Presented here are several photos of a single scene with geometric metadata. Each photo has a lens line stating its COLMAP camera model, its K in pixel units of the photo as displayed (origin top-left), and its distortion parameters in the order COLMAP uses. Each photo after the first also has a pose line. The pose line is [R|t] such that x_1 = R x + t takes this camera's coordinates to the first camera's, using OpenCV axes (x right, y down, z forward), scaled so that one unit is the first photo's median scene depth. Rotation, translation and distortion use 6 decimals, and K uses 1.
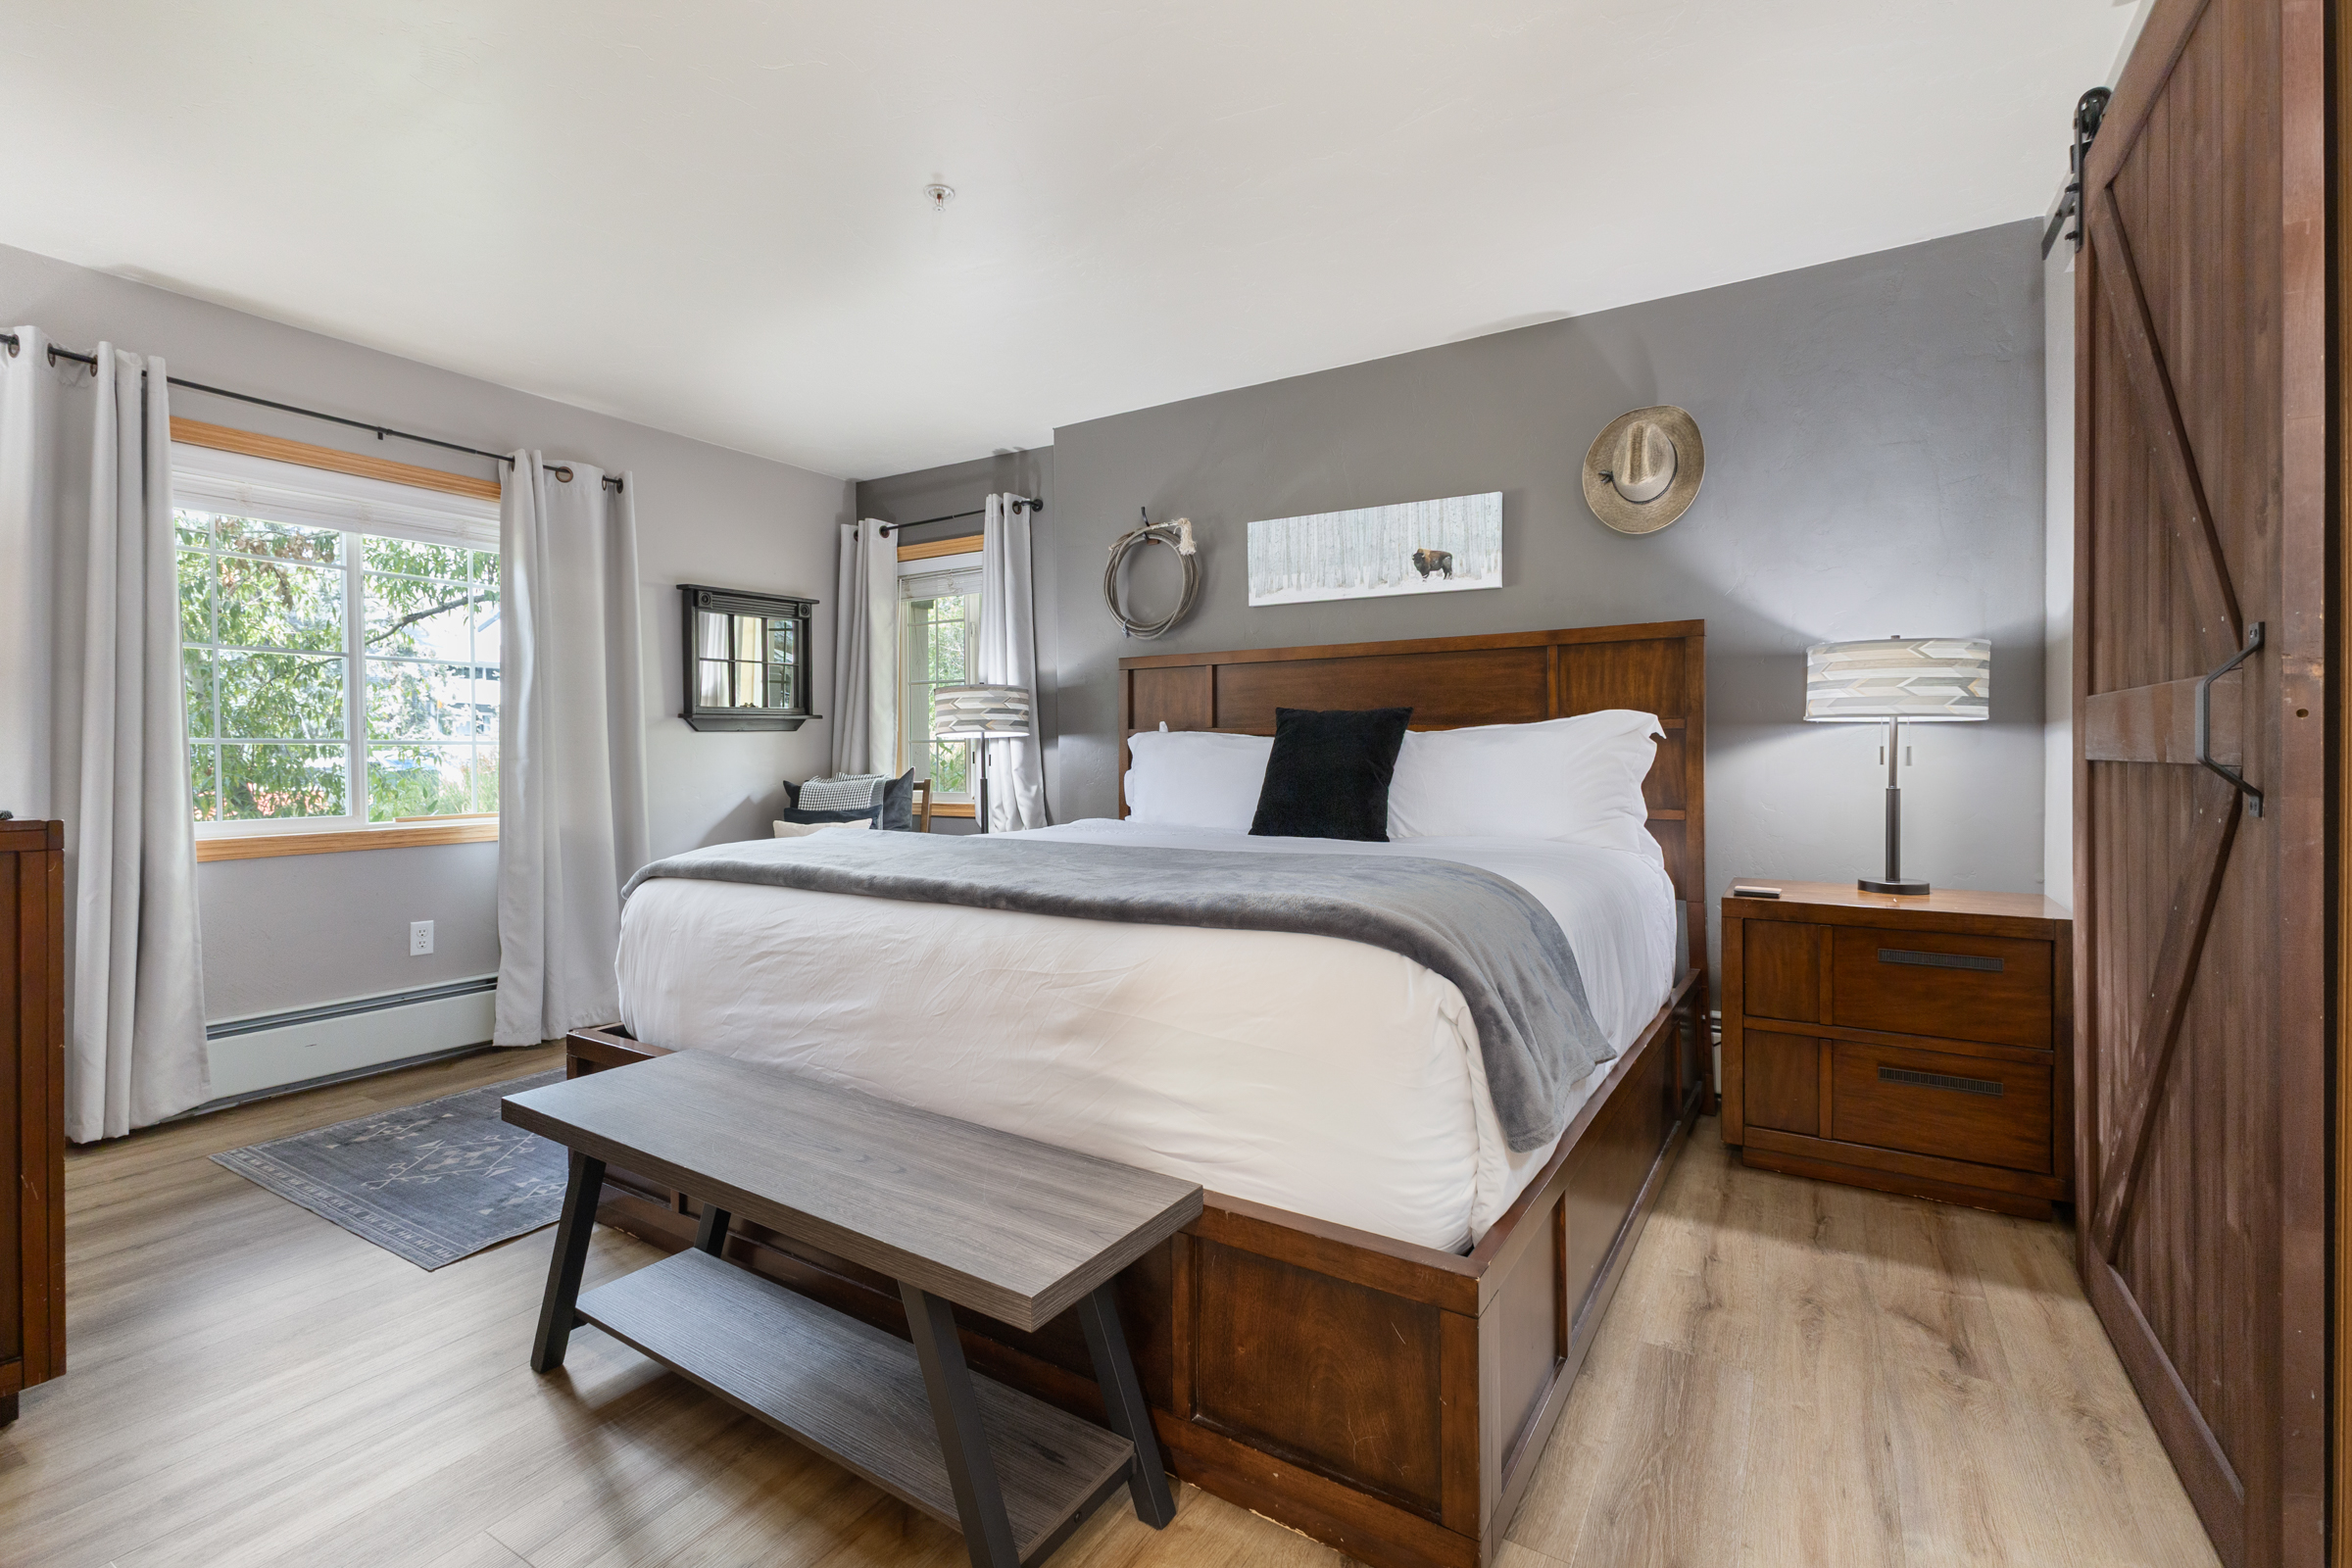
lens RADIAL K [[1005.0, 0, 1177.6], [0, 1005.0, 770.6], [0, 0, 1]] dist [0.009282, -0.004825]
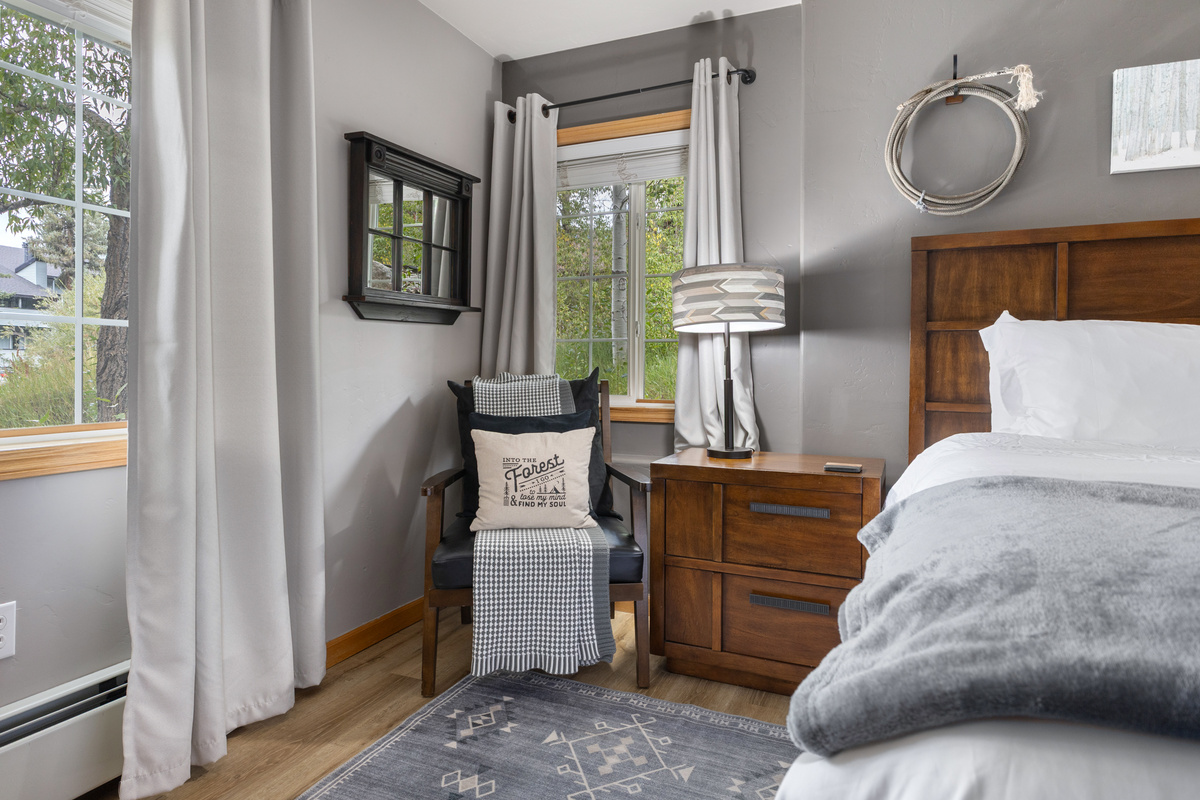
lens RADIAL K [[662.3, 0, 602.4], [0, 662.3, 362.0], [0, 0, 1]] dist [-0.000485, -0.001951]
pose [[0.992898, 0.011689, 0.118393, -0.409813], [-0.009503, 0.999774, -0.019018, 0.005623], [-0.118589, 0.017758, 0.992785, 0.524419]]
